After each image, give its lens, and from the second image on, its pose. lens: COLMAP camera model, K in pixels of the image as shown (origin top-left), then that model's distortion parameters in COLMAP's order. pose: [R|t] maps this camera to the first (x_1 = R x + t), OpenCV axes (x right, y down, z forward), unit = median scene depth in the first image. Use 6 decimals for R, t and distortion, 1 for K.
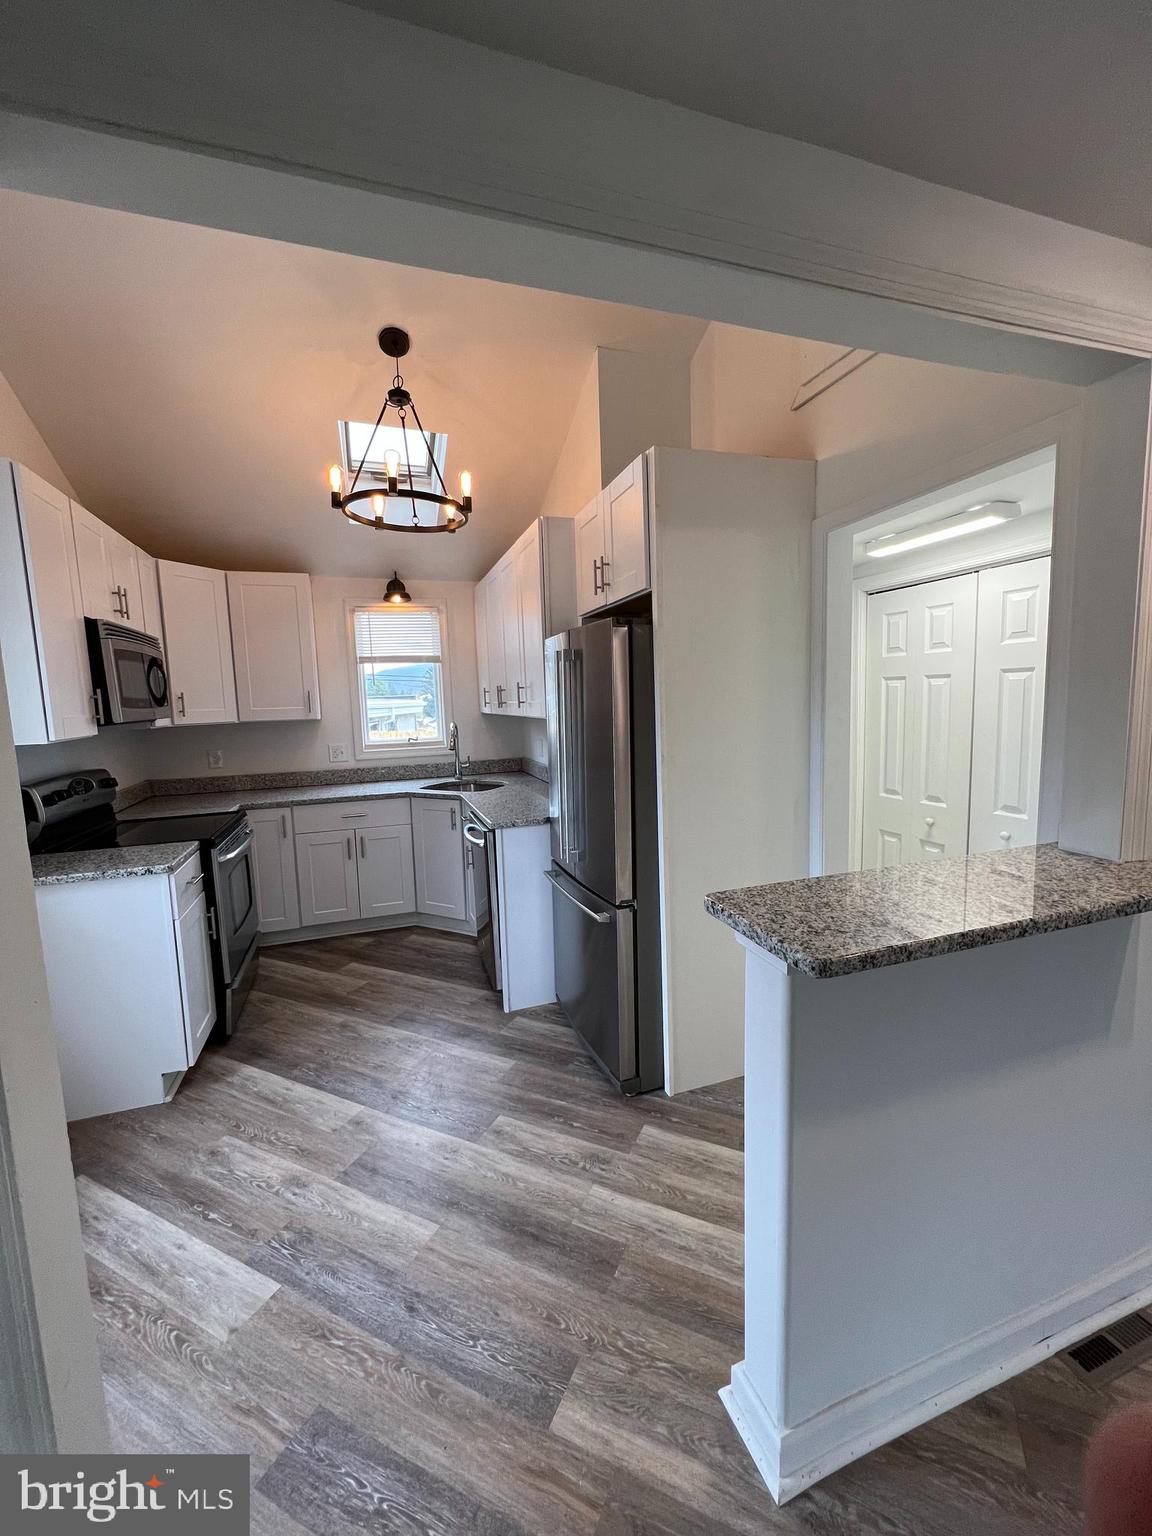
lens RADIAL K [[613.5, 0, 580.6], [0, 613.5, 764.1], [0, 0, 1]] dist [-0.000757, 0.000373]
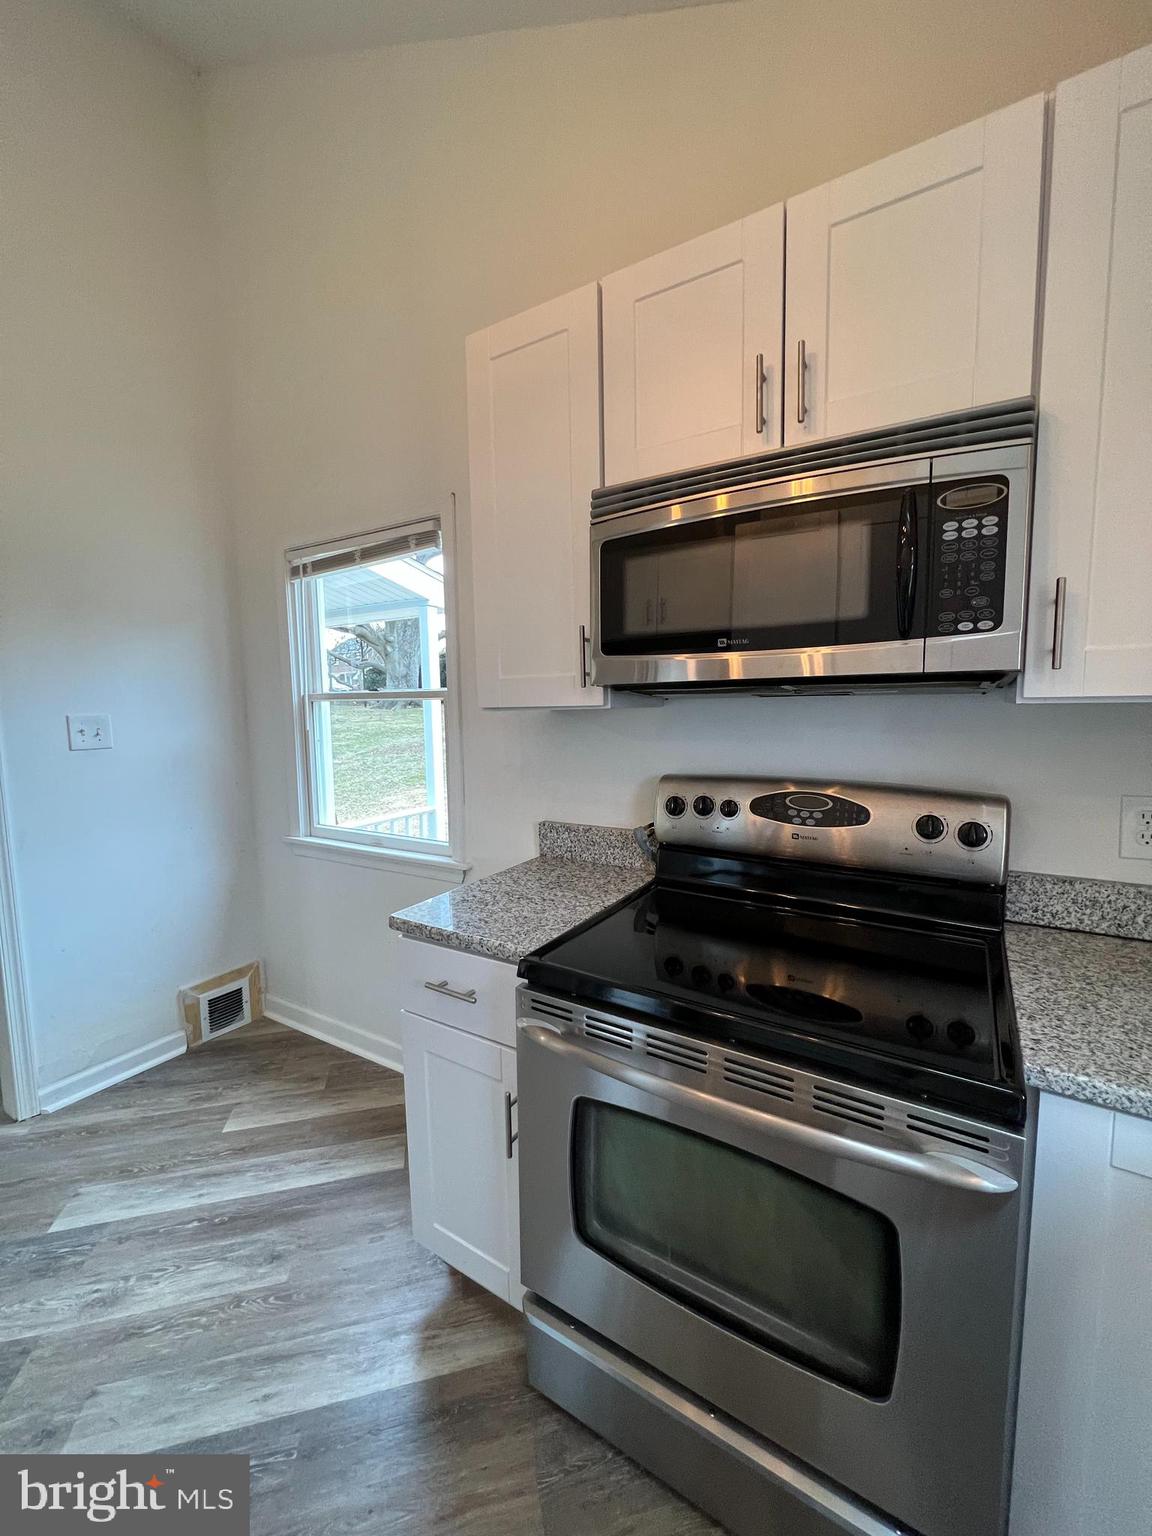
lens RADIAL K [[613.5, 0, 580.6], [0, 613.5, 764.1], [0, 0, 1]] dist [-0.000757, 0.000373]
pose [[-0.780020, 0.105458, -0.616804, -0.293054], [-0.029873, 0.978297, 0.205042, -0.079134], [0.625041, 0.178363, -0.759941, 1.021272]]
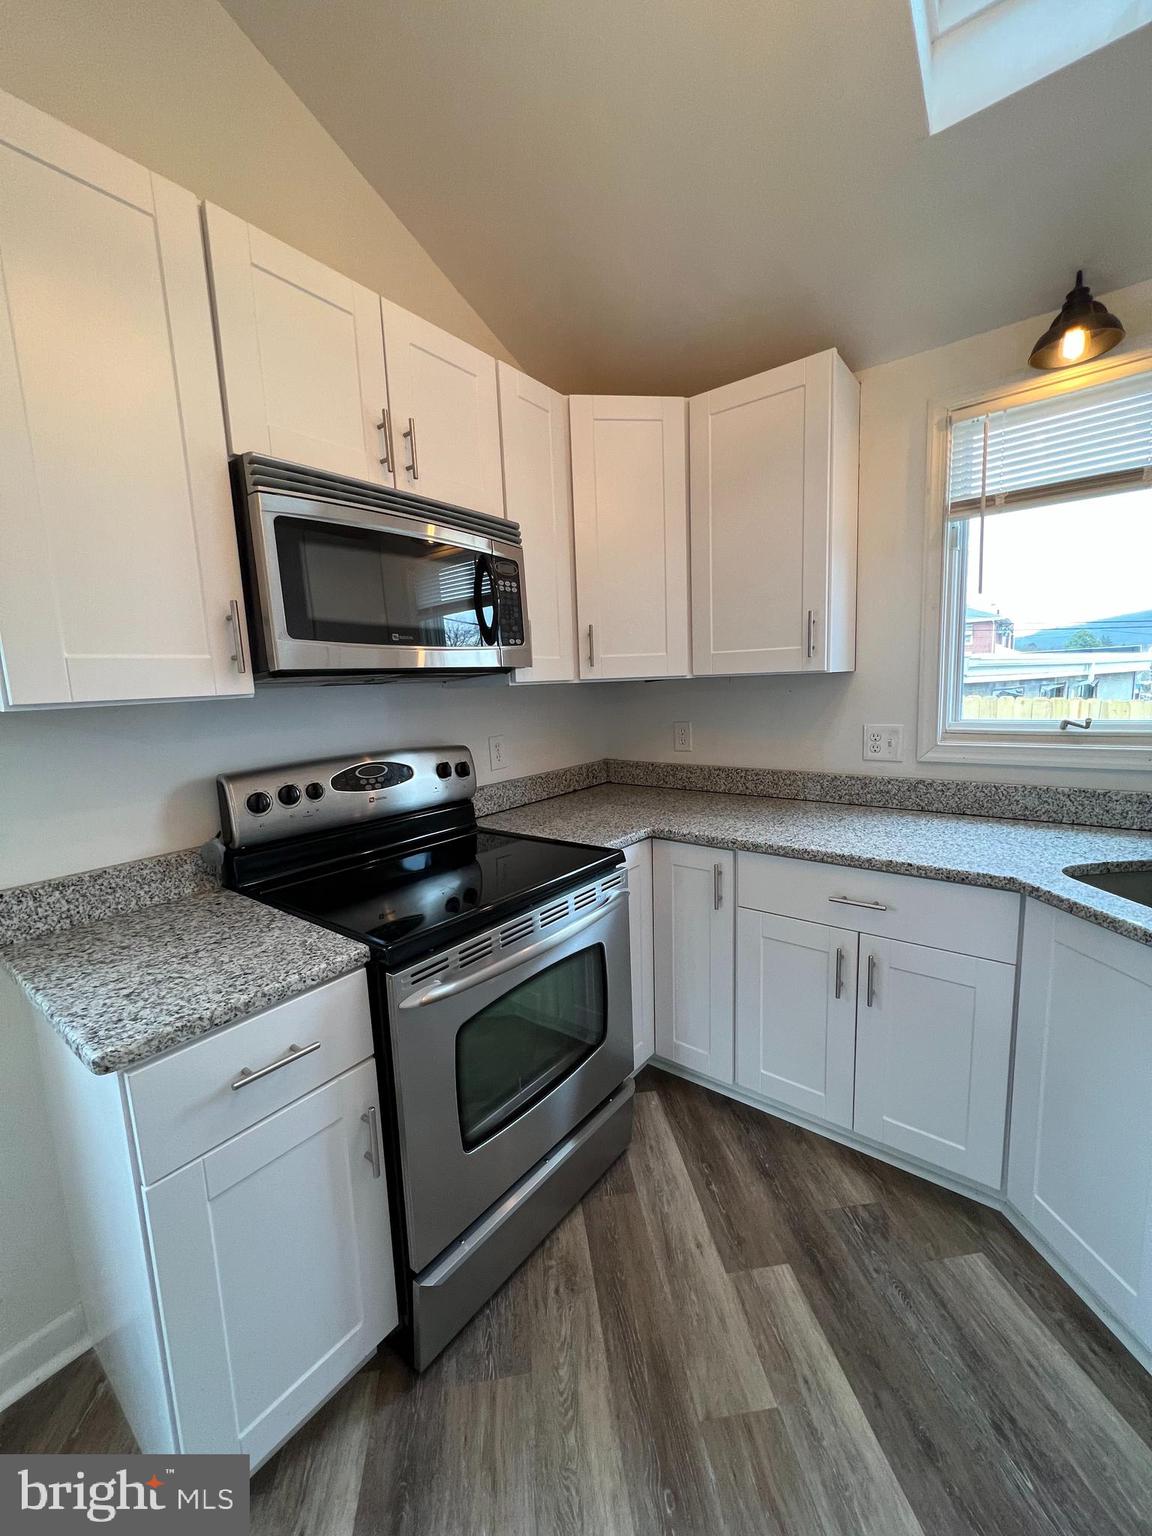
lens RADIAL K [[613.5, 0, 580.6], [0, 613.5, 764.1], [0, 0, 1]] dist [-0.000757, 0.000373]
pose [[0.542409, 0.120913, -0.831368, -0.149897], [-0.068750, 0.992658, 0.099516, -0.042284], [0.837296, 0.003178, 0.546740, 0.677070]]
